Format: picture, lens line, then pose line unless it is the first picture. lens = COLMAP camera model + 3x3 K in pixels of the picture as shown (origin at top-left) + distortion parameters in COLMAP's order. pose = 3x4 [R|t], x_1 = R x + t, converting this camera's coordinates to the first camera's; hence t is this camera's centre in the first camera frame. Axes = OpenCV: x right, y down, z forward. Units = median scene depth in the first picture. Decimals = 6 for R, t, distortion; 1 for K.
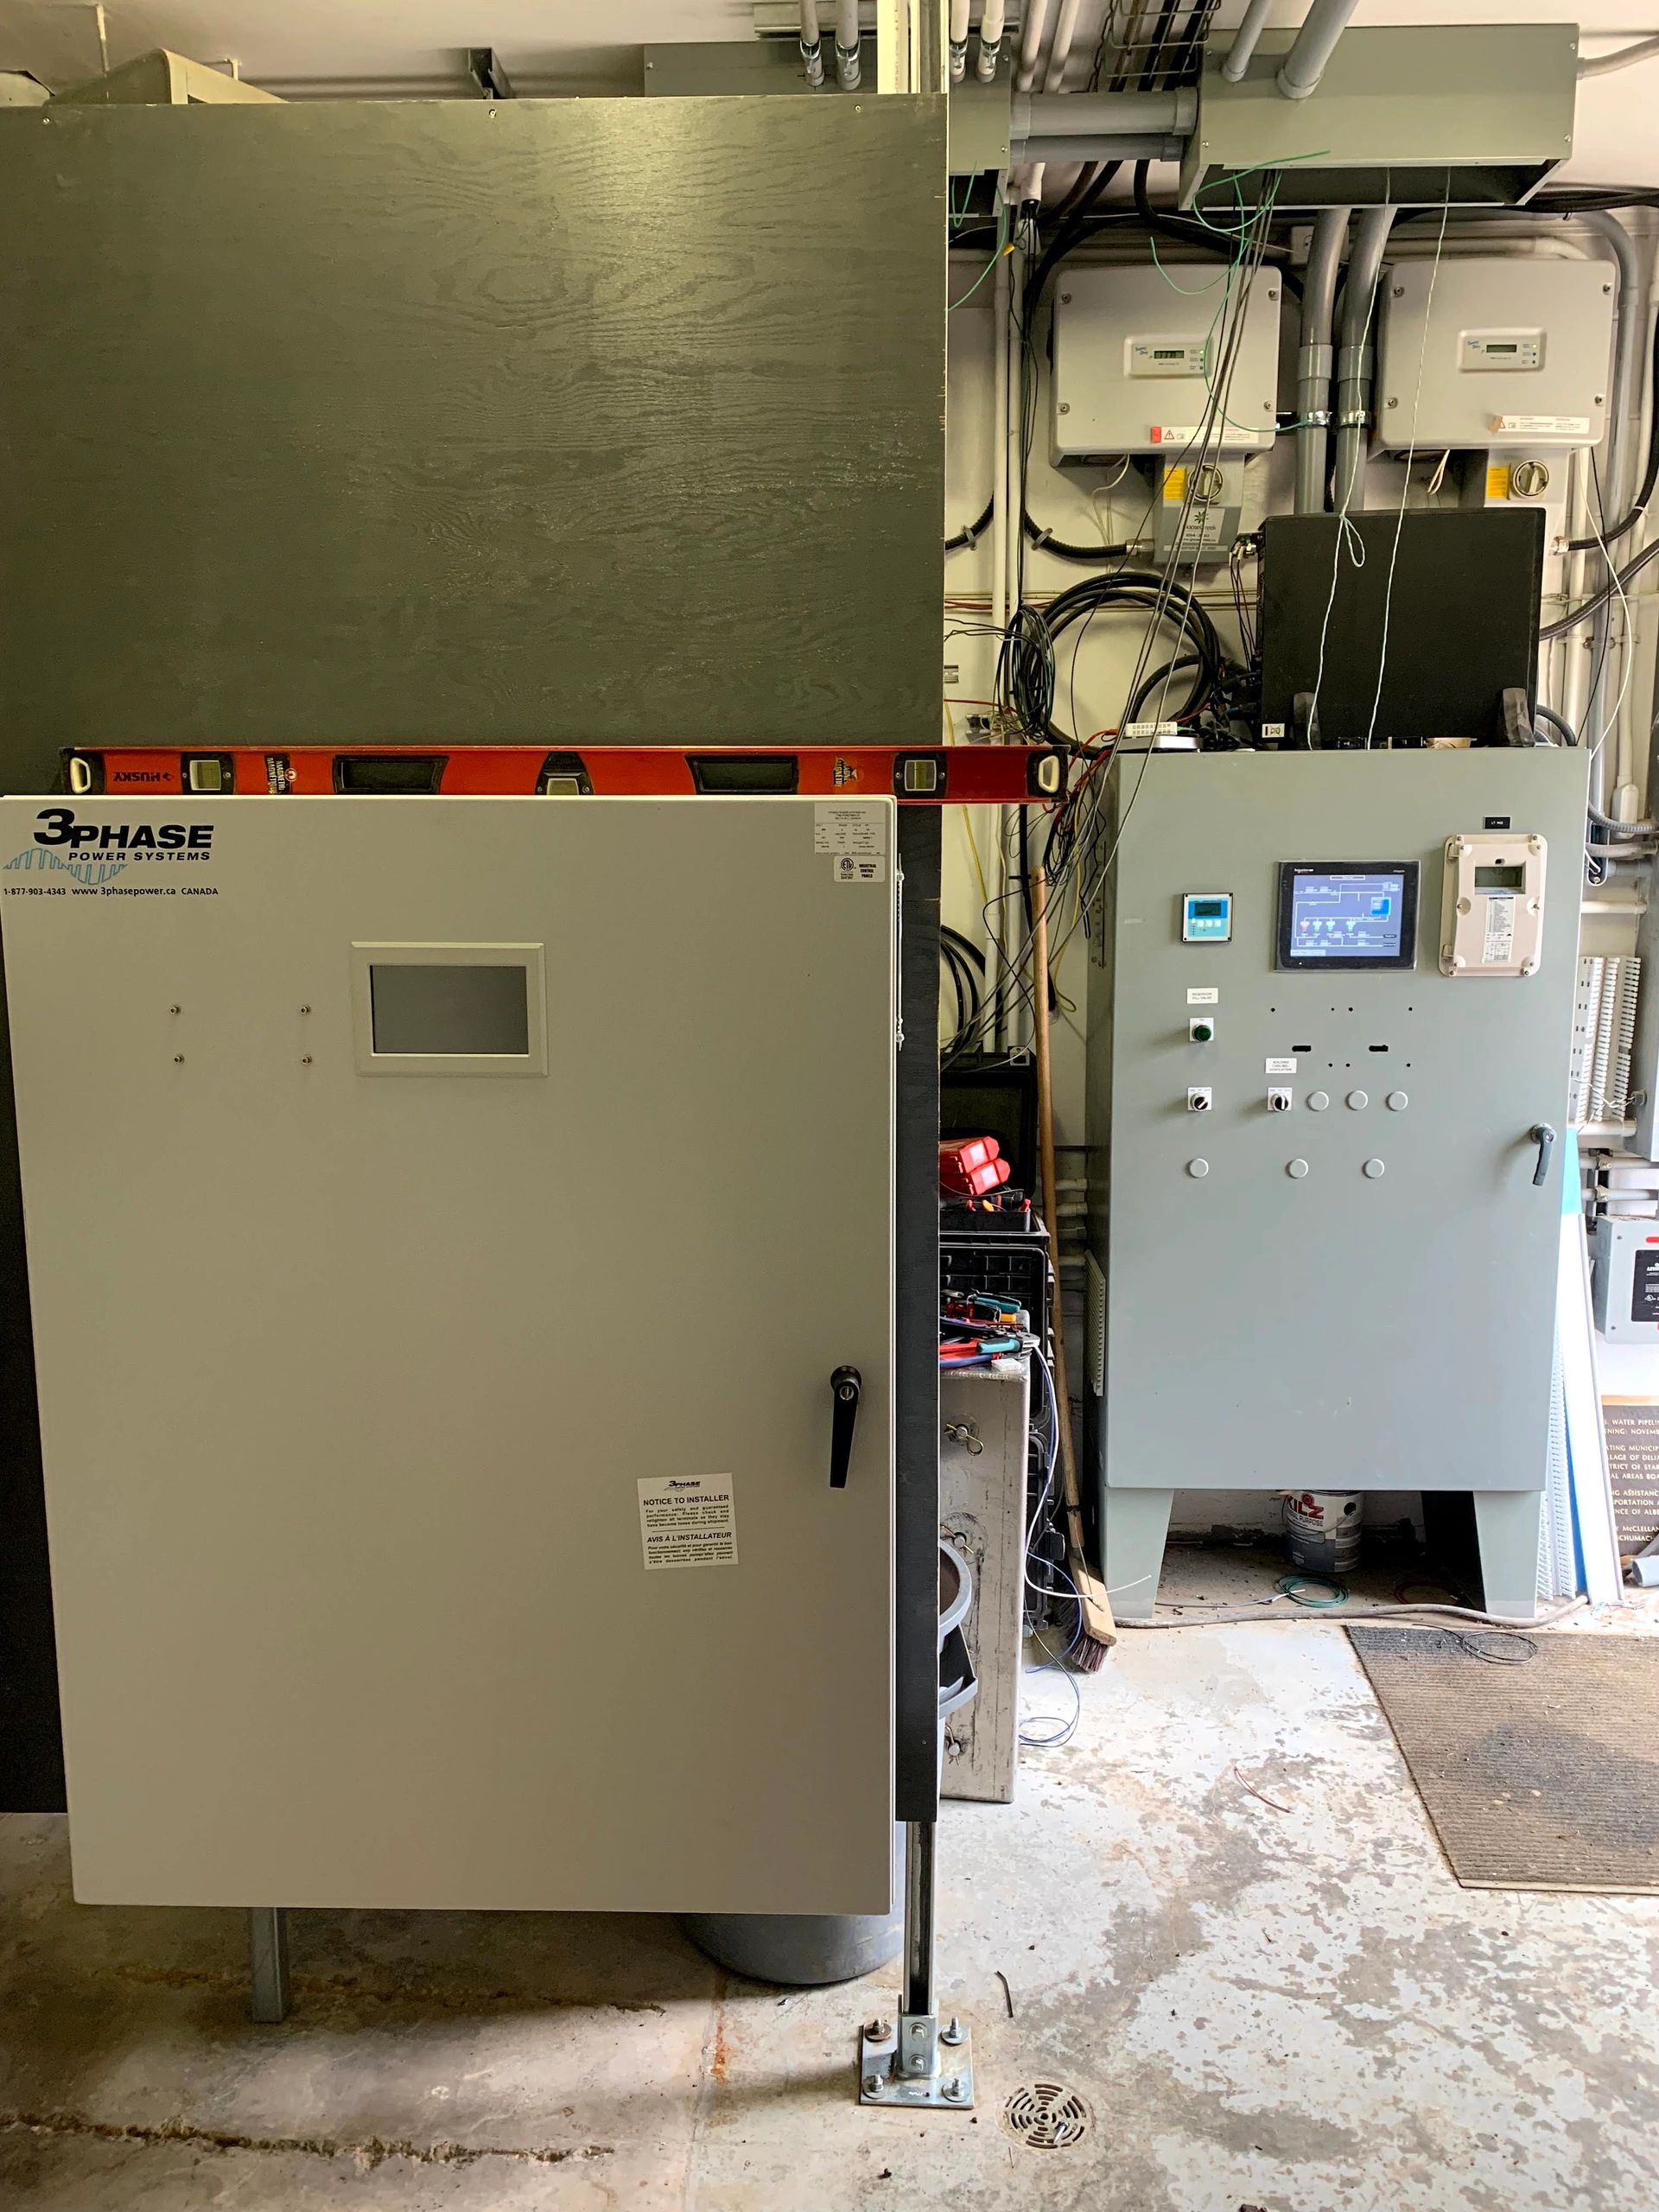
lens RADIAL K [[1688.2, 0, 824.9], [0, 1688.2, 1105.6], [0, 0, 1]] dist [0.040128, -0.035891]
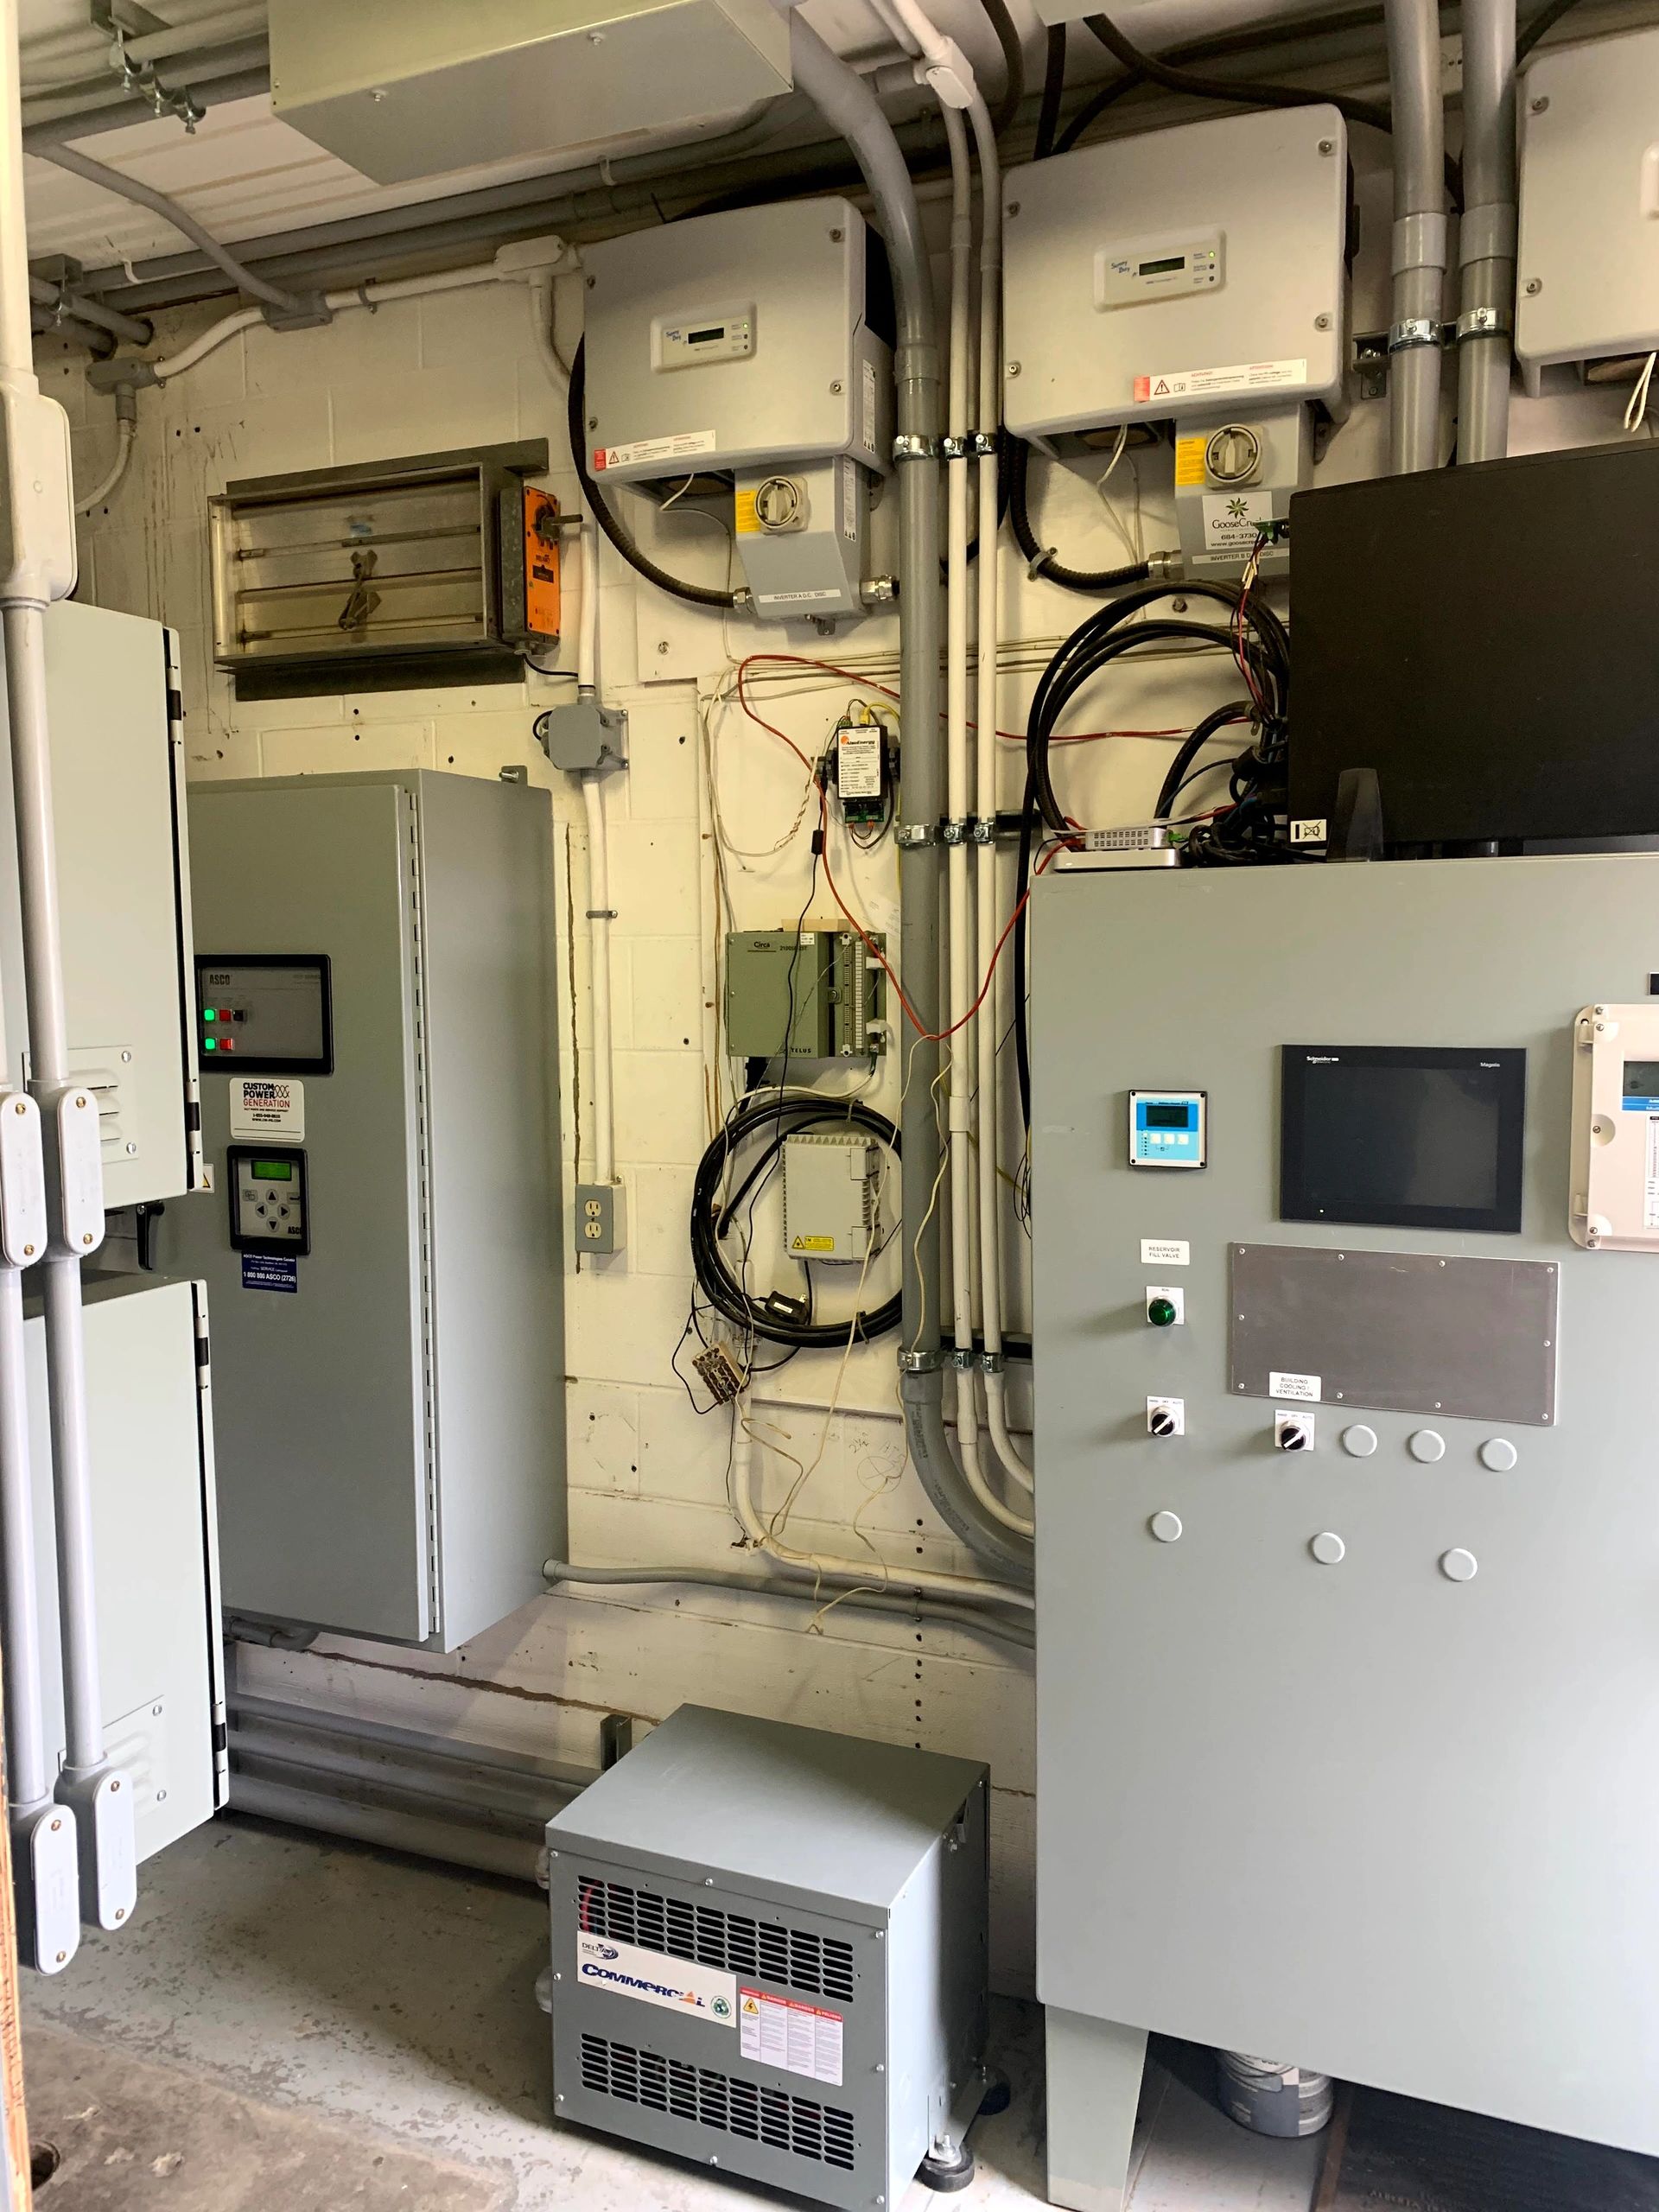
lens RADIAL K [[1688.2, 0, 836.4], [0, 1688.2, 1093.8], [0, 0, 1]] dist [0.040128, -0.035891]
pose [[0.926659, 0.028602, -0.374813, 0.342563], [-0.049223, 0.997748, -0.045555, -0.088809], [0.372666, 0.060664, 0.925981, 0.369100]]
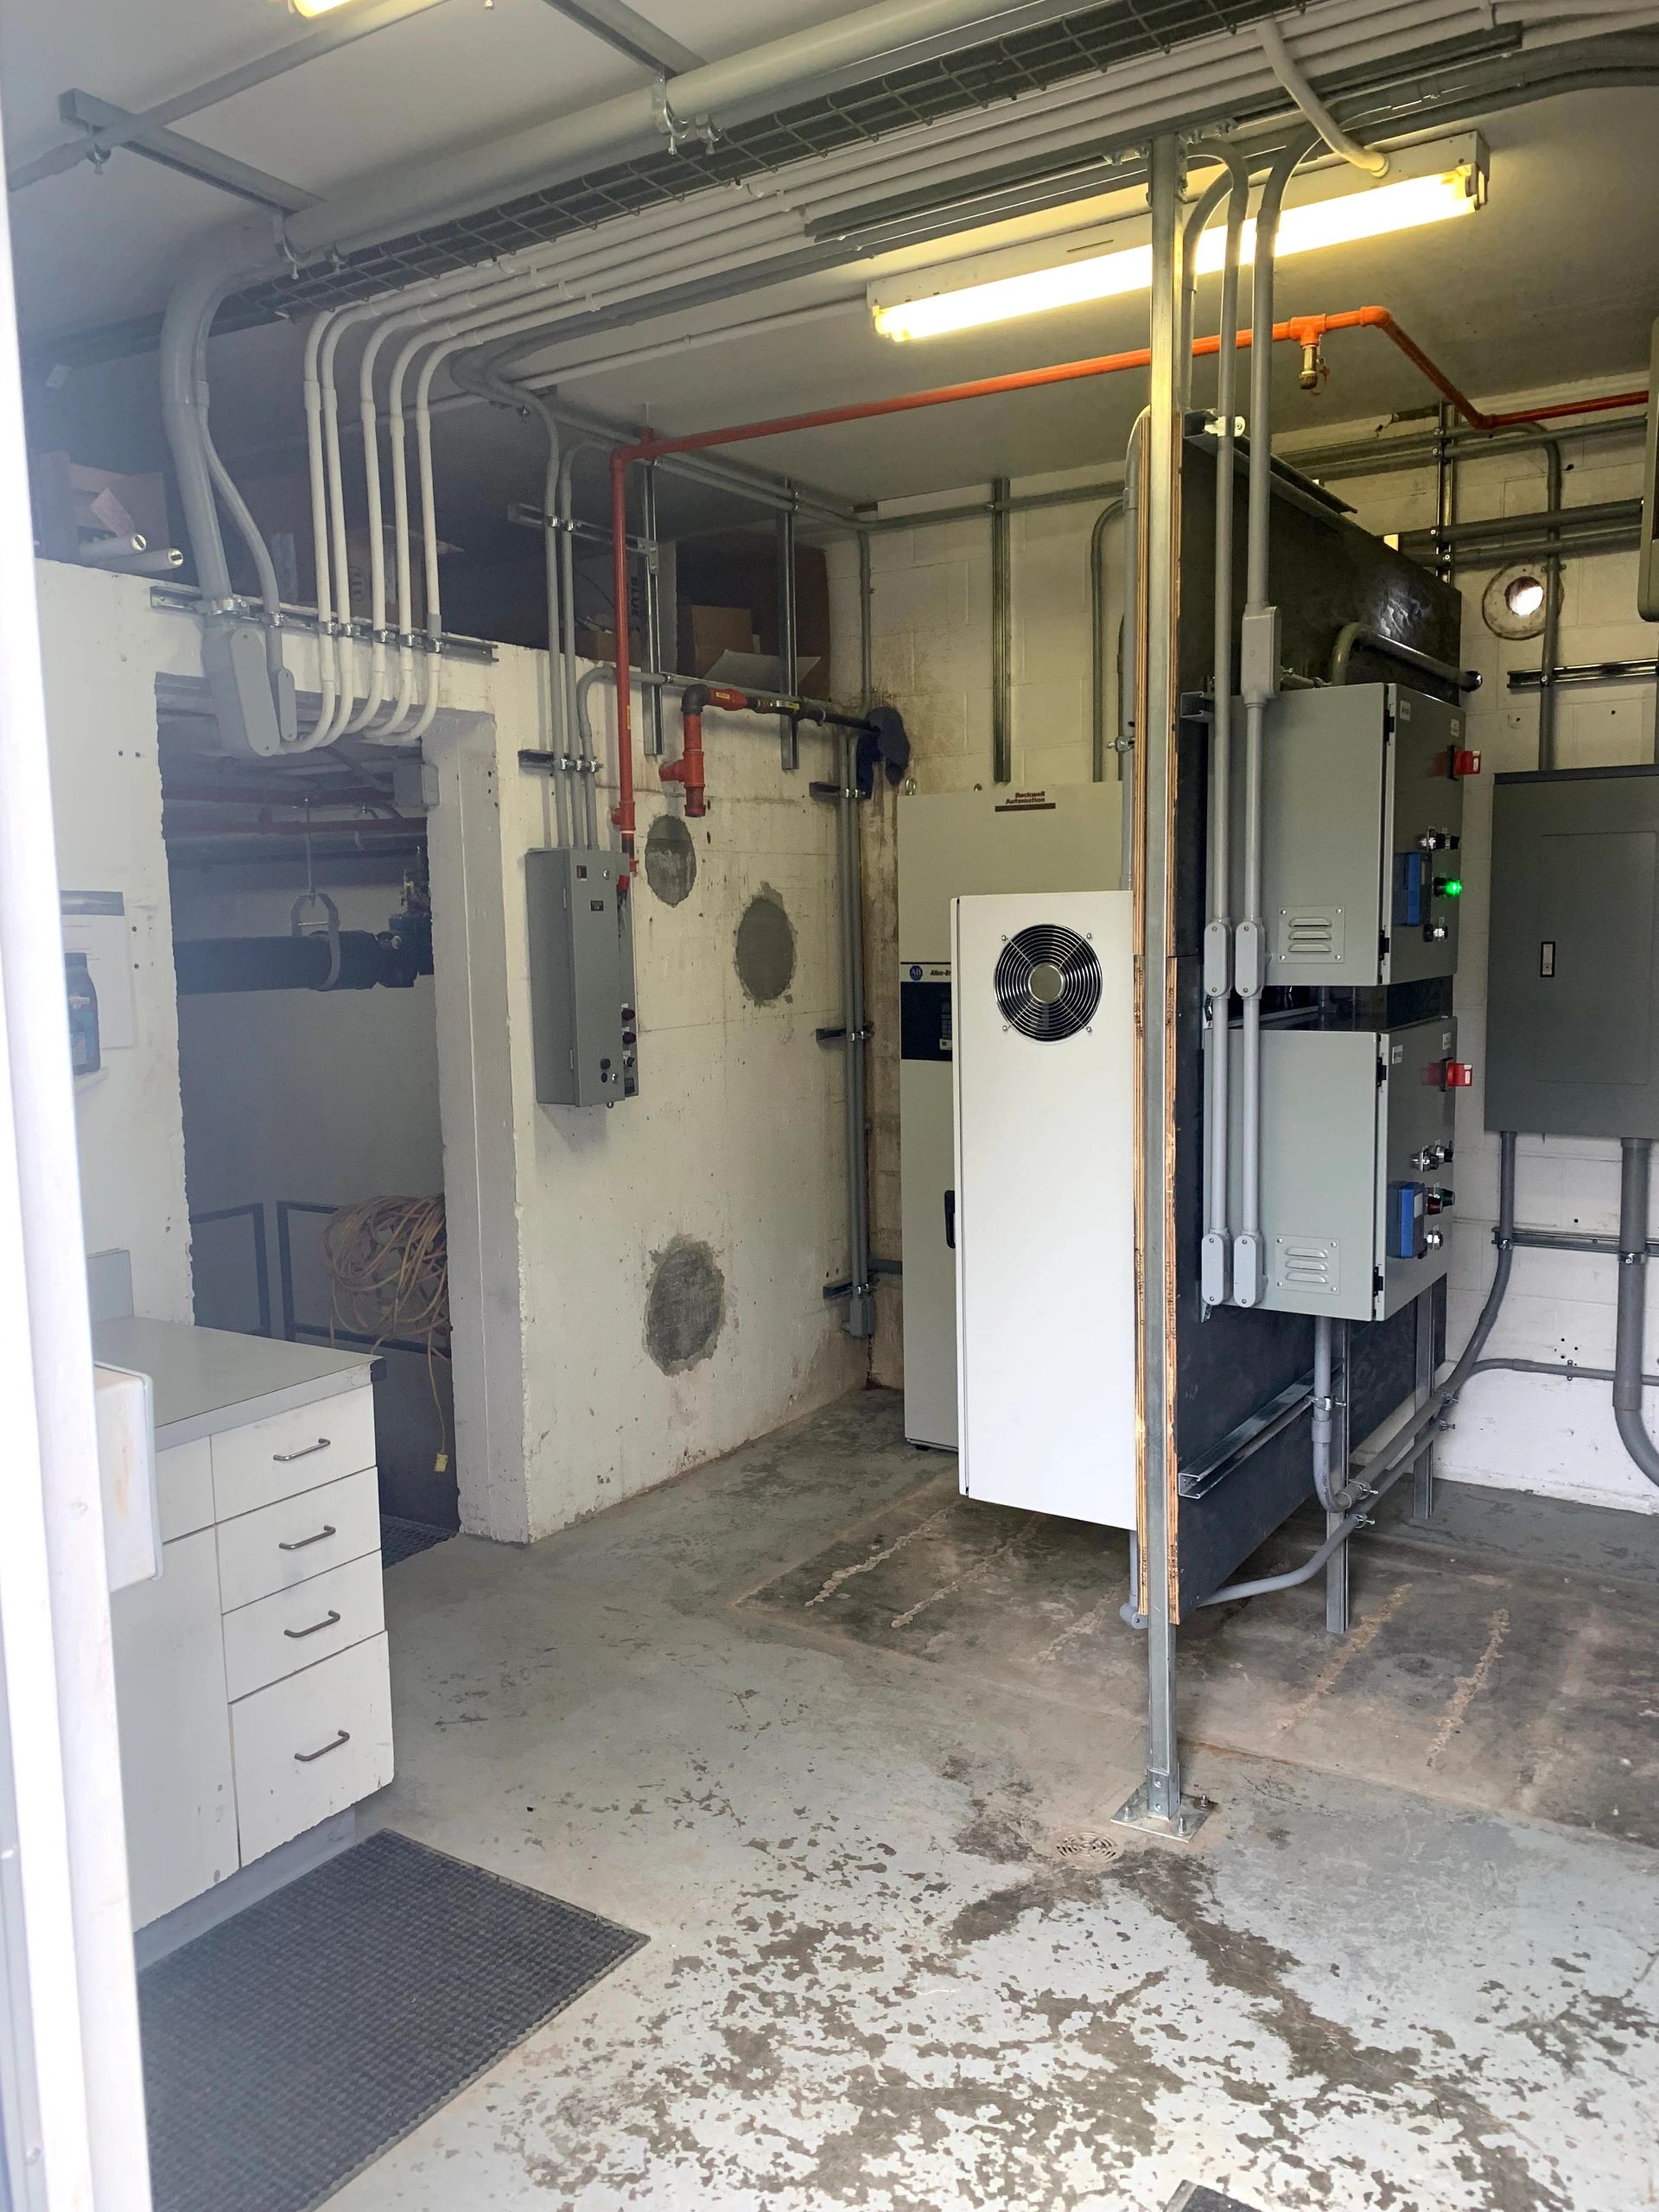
lens RADIAL K [[1688.2, 0, 824.5], [0, 1688.2, 1092.7], [0, 0, 1]] dist [0.040128, -0.035891]
pose [[-0.513299, 0.105445, -0.851708, 0.888419], [-0.102538, 0.977779, 0.182850, -0.149856], [0.852062, 0.181189, -0.491081, 0.919880]]
